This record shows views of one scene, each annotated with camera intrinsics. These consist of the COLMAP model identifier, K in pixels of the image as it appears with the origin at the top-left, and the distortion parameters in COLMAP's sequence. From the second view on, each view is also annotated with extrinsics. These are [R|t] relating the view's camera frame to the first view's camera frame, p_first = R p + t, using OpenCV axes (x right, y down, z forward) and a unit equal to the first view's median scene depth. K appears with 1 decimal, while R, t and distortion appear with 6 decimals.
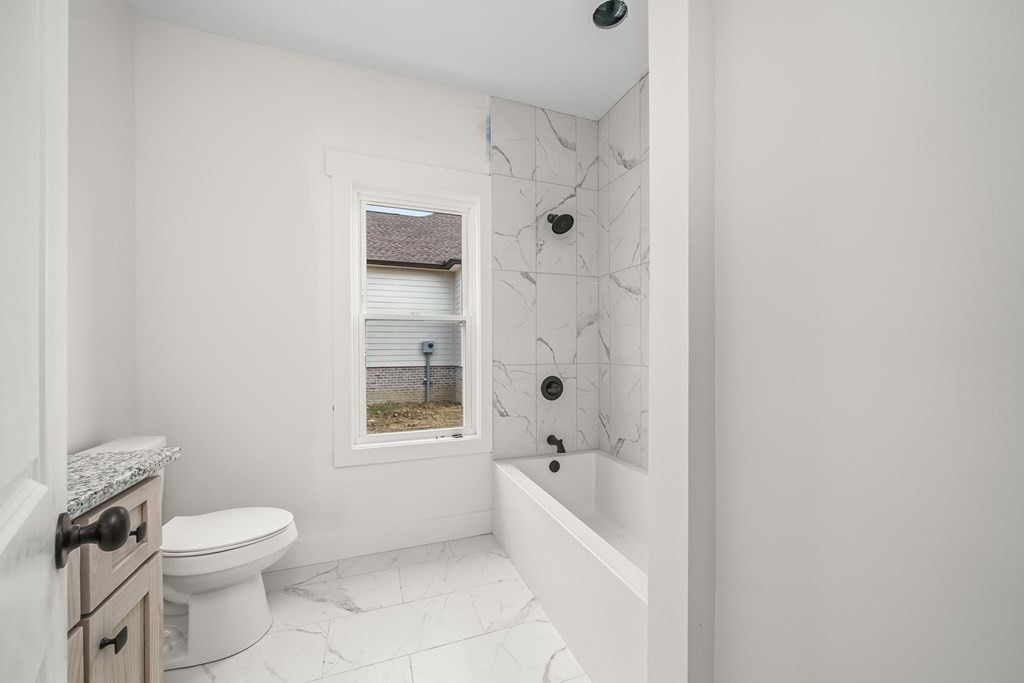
lens RADIAL K [[388.7, 0, 513.4], [0, 388.7, 346.9], [0, 0, 1]] dist [-0.001701, 0.000100]
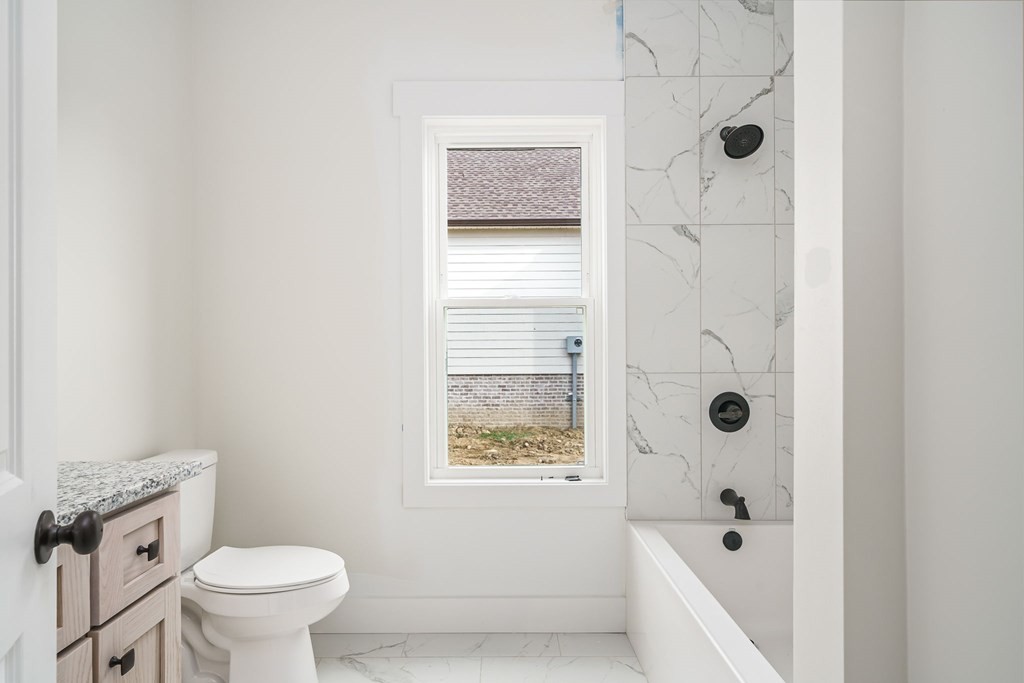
lens RADIAL K [[607.8, 0, 511.2], [0, 607.8, 341.9], [0, 0, 1]] dist [0.008323, -0.002204]
pose [[0.934976, -0.004759, -0.354679, 0.126809], [0.003255, 0.999983, -0.004837, -0.000258], [0.354696, 0.003368, 0.934976, -0.014987]]
